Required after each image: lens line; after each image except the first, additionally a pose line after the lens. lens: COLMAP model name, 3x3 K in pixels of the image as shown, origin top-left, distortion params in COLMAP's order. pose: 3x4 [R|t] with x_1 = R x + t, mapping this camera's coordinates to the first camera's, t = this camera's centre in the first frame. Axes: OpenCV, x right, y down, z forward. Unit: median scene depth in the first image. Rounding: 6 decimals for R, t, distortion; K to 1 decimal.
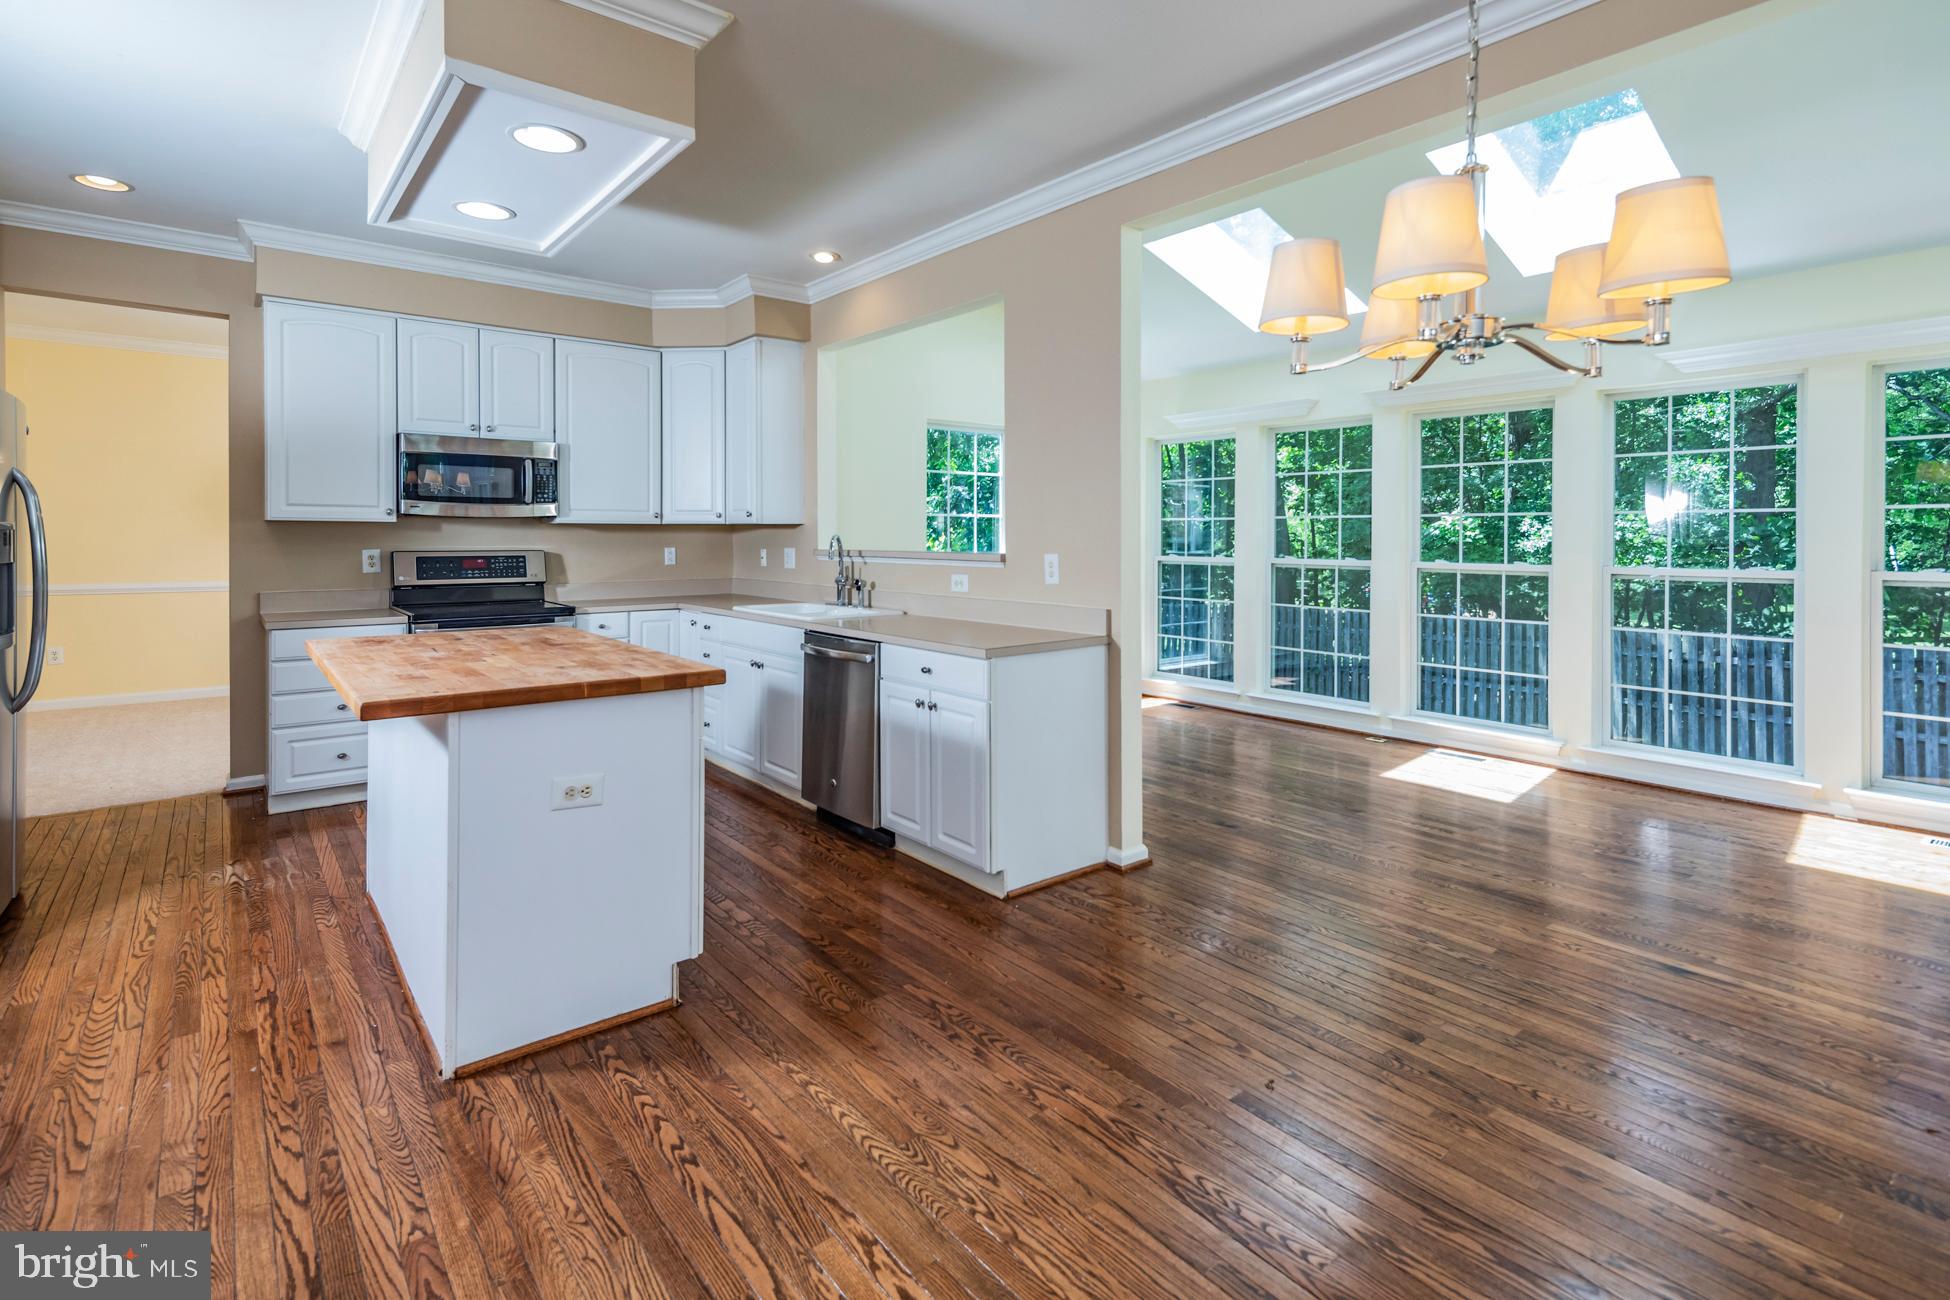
lens RADIAL K [[915.5, 0, 937.3], [0, 915.5, 544.7], [0, 0, 1]] dist [0.028589, -0.008301]
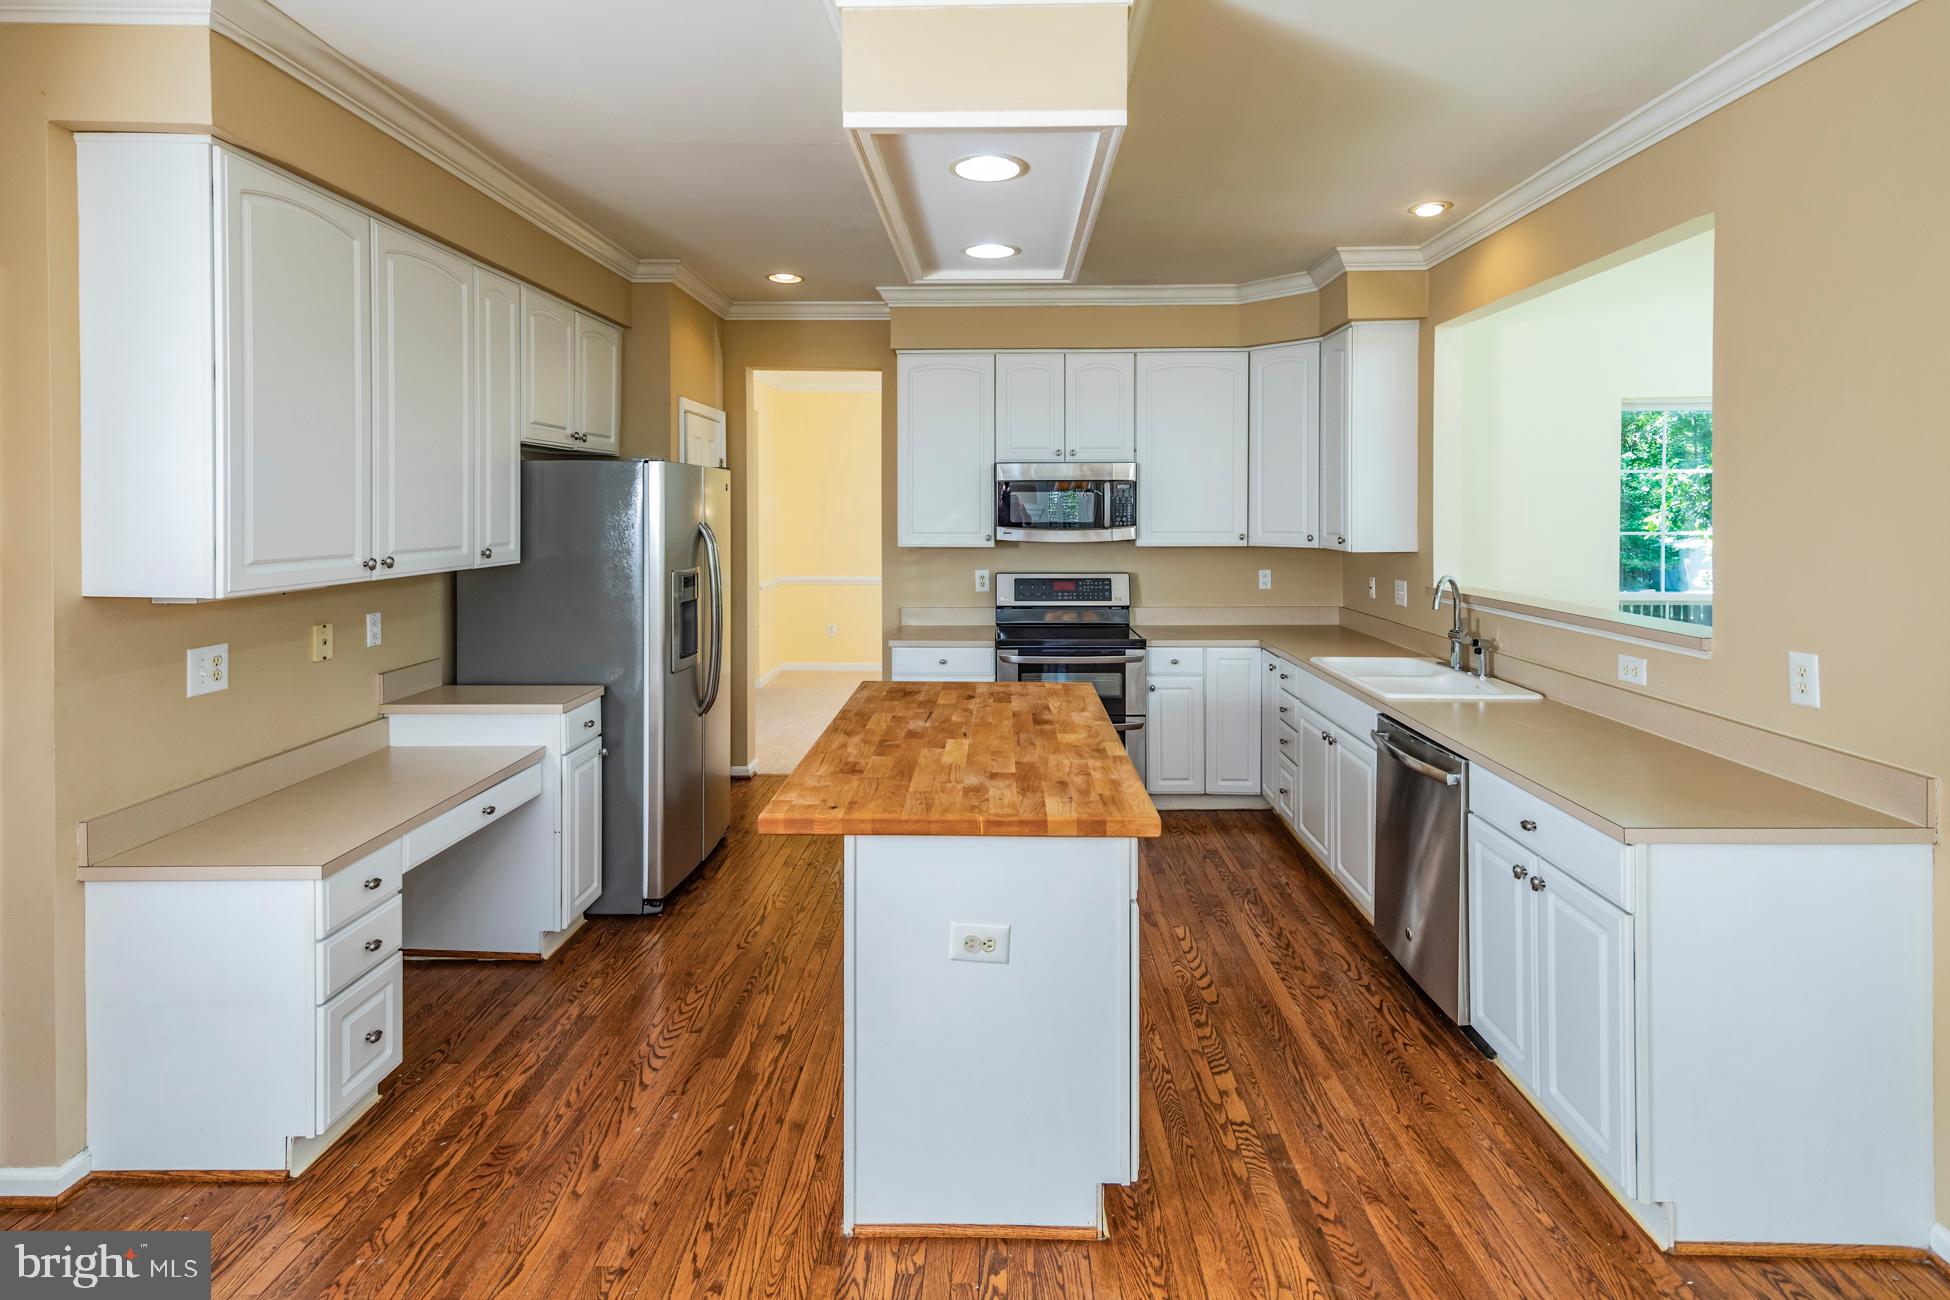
lens RADIAL K [[915.5, 0, 1015.0], [0, 915.5, 521.0], [0, 0, 1]] dist [0.028589, -0.008301]
pose [[0.786241, 0.006825, -0.617883, 0.126157], [0.000498, 0.999932, 0.011678, -0.105848], [0.617920, -0.009490, 0.786184, 0.305841]]
